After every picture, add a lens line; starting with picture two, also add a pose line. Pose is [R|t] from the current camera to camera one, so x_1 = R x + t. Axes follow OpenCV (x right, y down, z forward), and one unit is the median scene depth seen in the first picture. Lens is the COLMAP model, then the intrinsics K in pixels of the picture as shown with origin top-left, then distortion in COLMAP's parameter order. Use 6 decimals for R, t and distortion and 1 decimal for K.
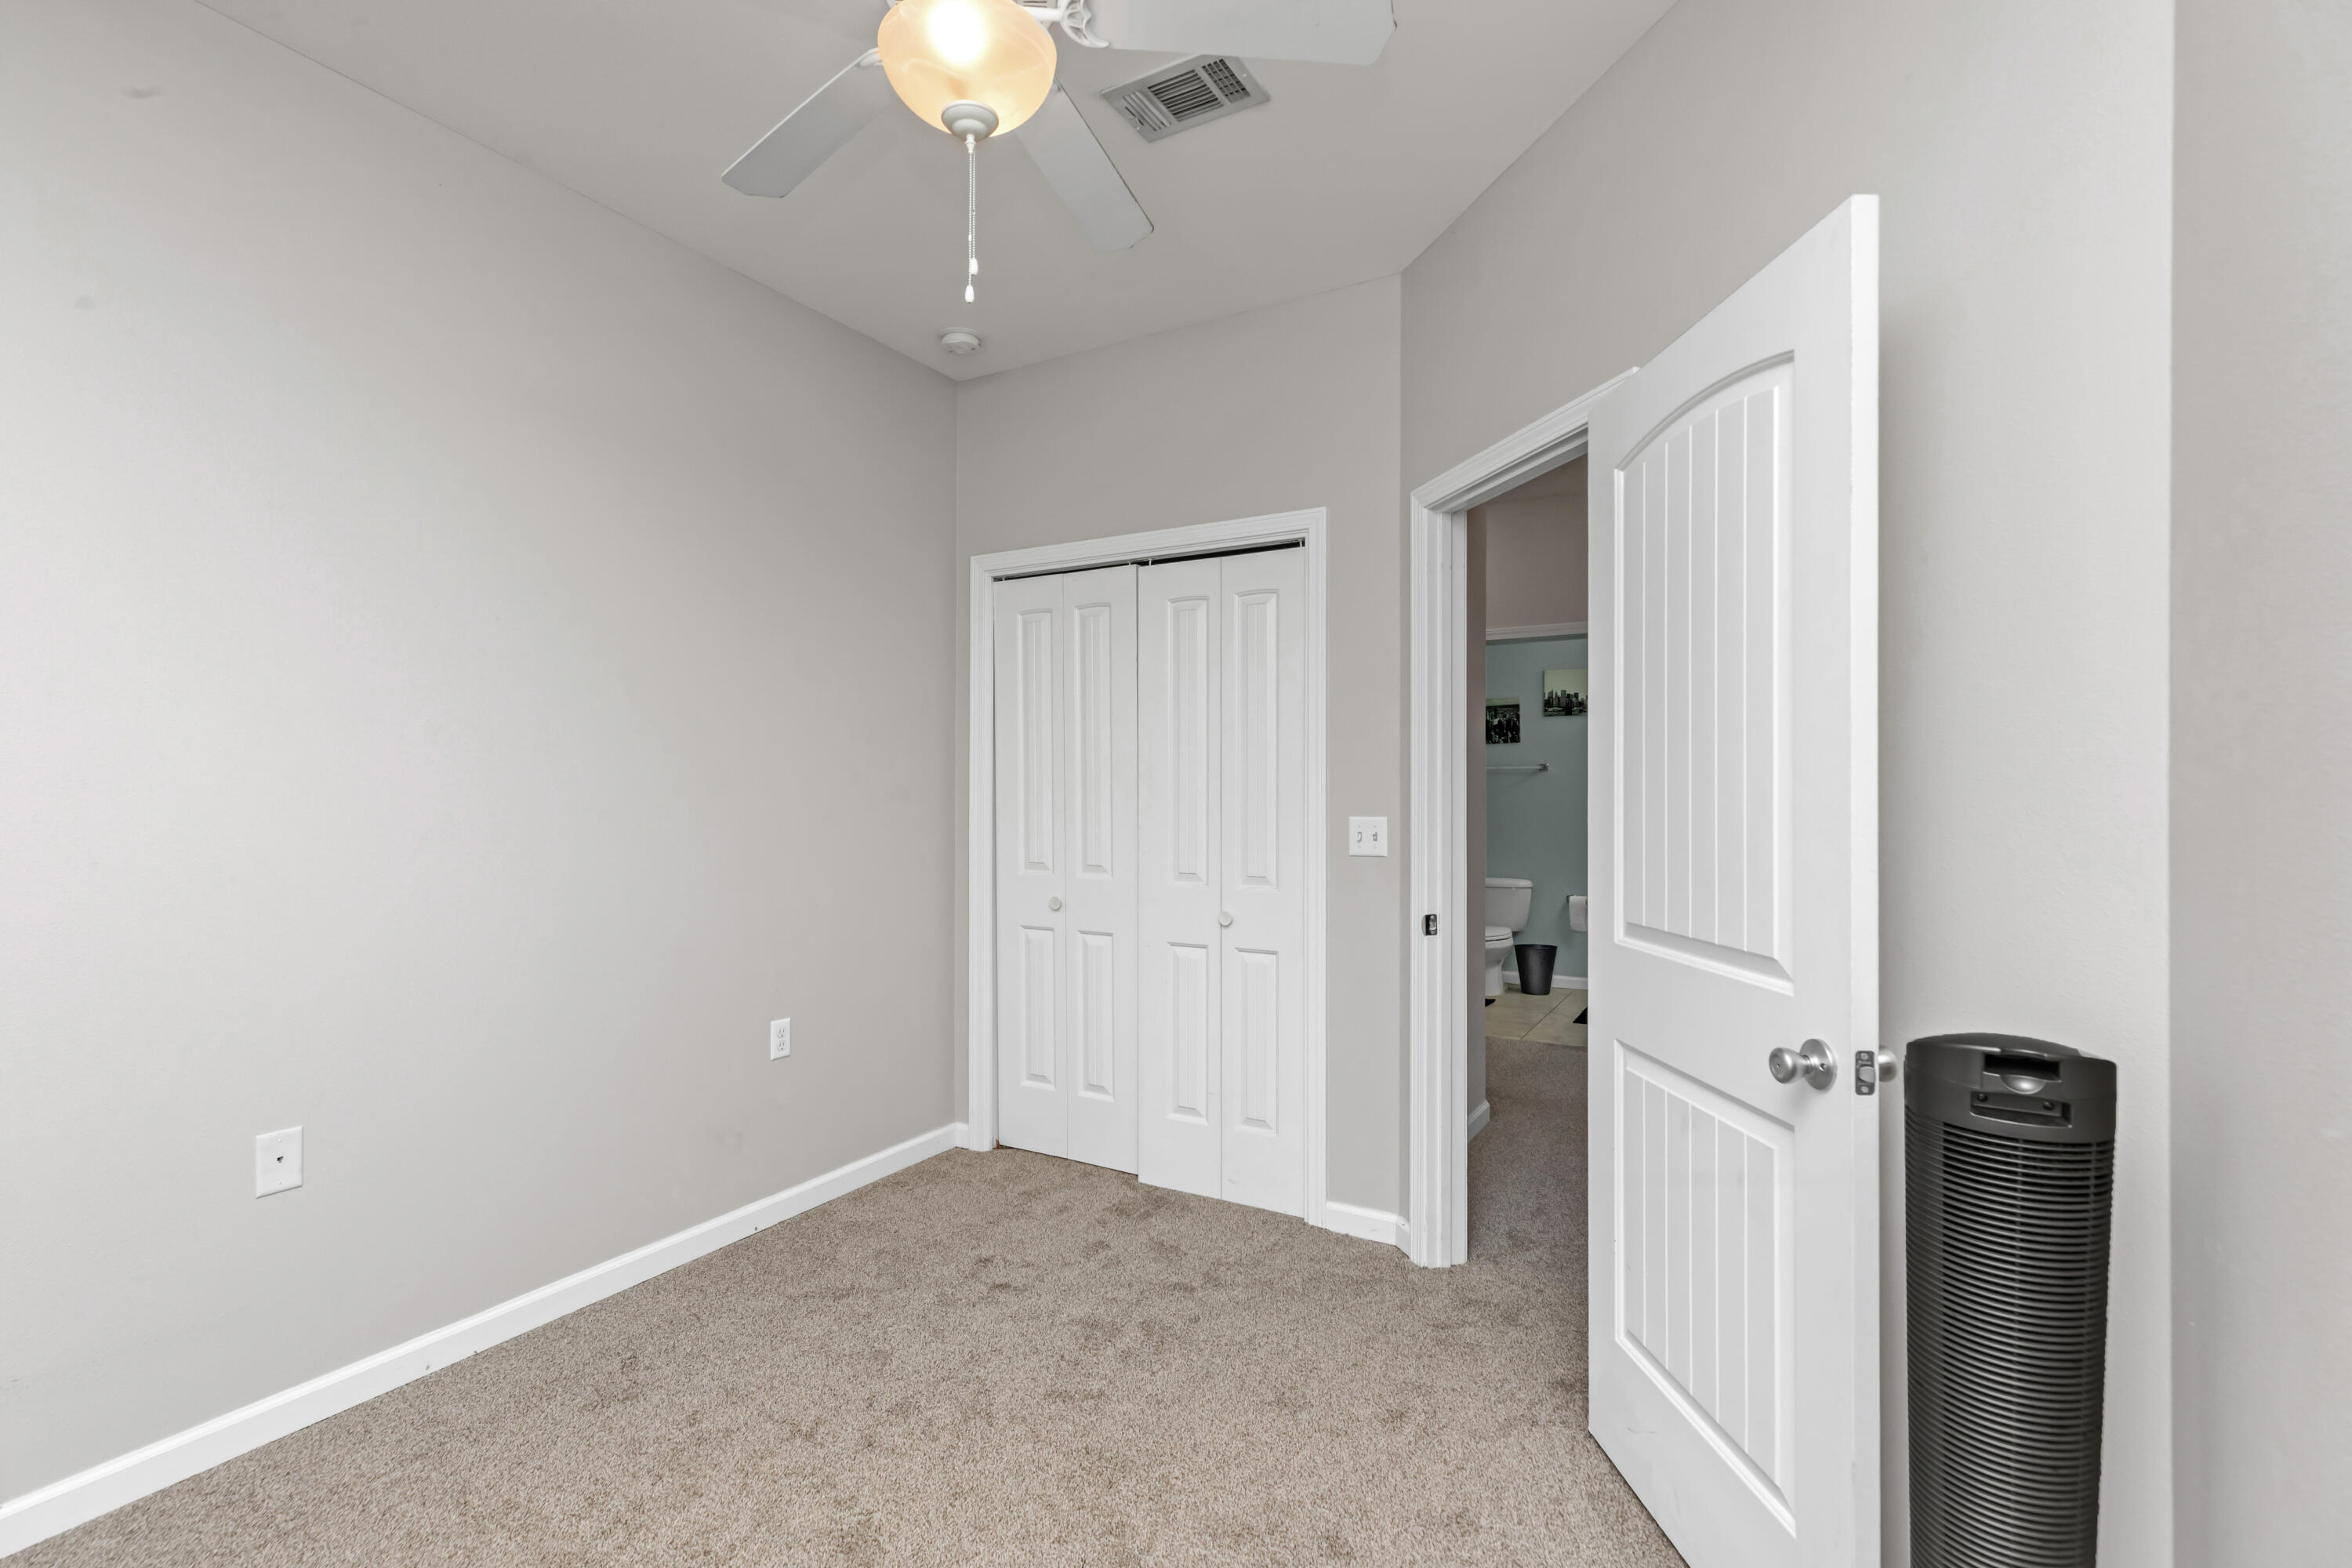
lens RADIAL K [[1067.6, 0, 1166.6], [0, 1067.6, 782.7], [0, 0, 1]] dist [0.001094, 0.000163]
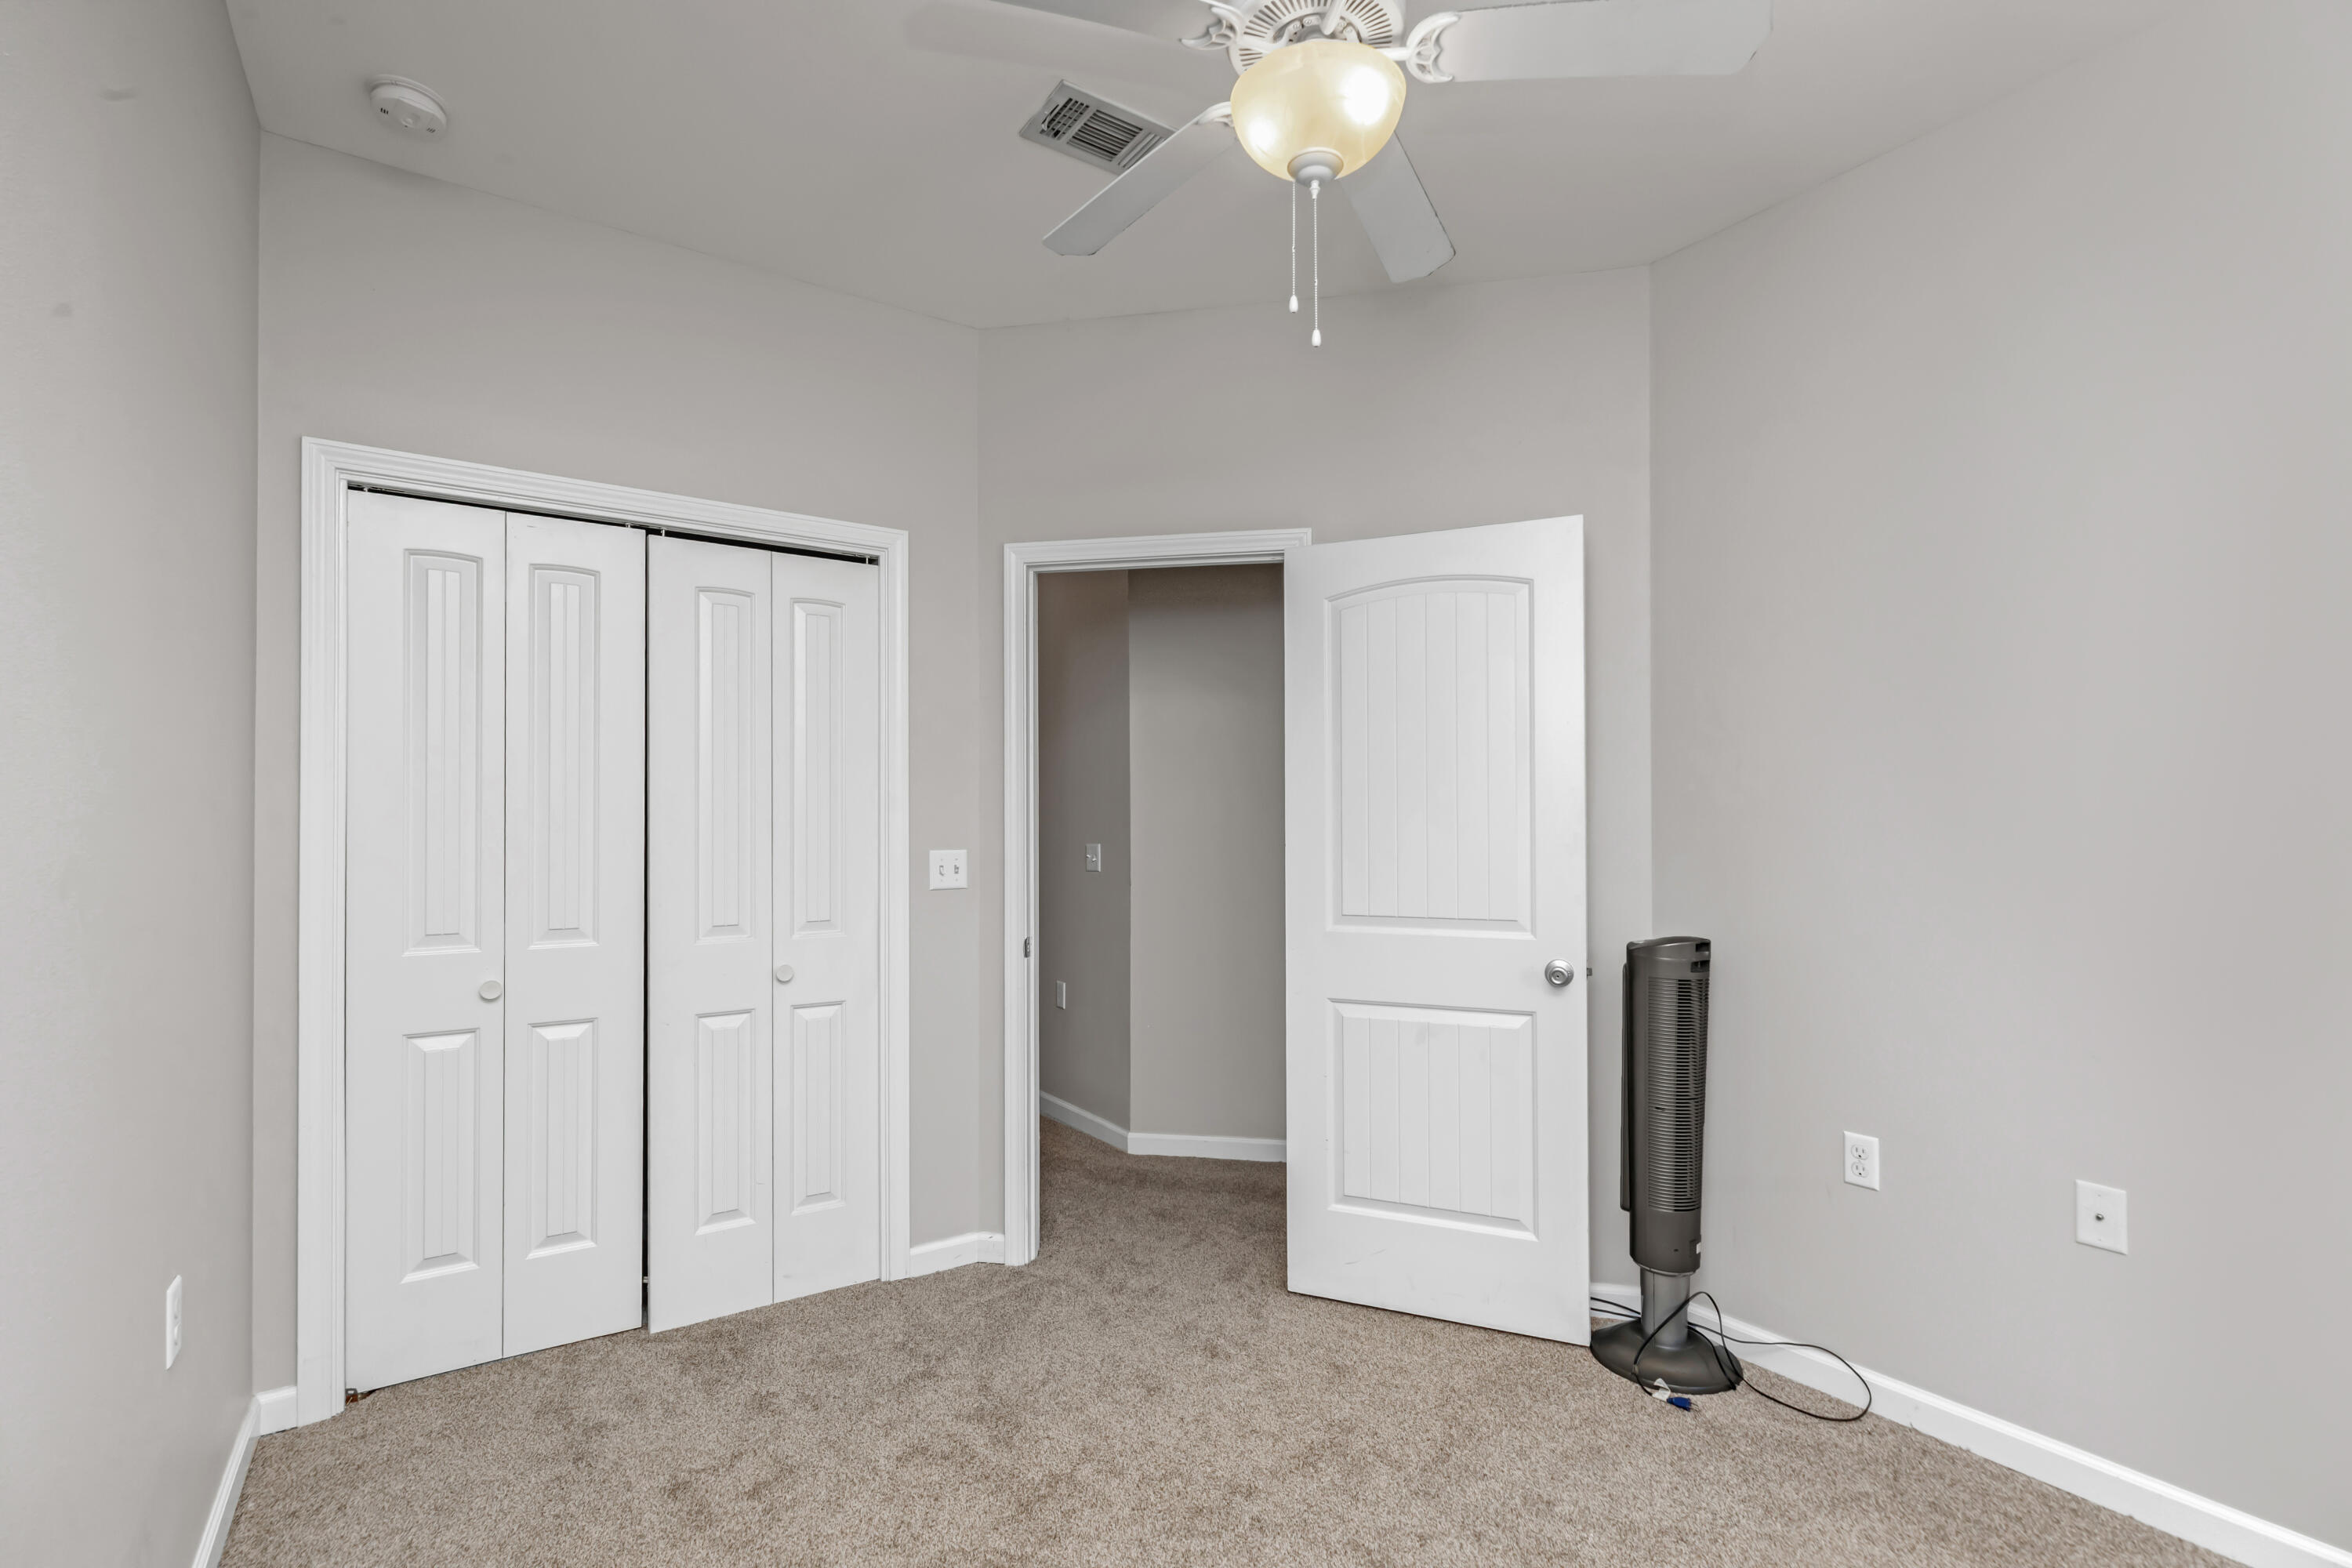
lens RADIAL K [[1067.6, 0, 1166.0], [0, 1067.6, 805.0], [0, 0, 1]] dist [0.001094, 0.000163]
pose [[0.443874, 0.011542, 0.896015, -0.619435], [-0.006503, 0.999932, -0.009659, -0.002063], [-0.896066, -0.001539, 0.443918, 0.363929]]
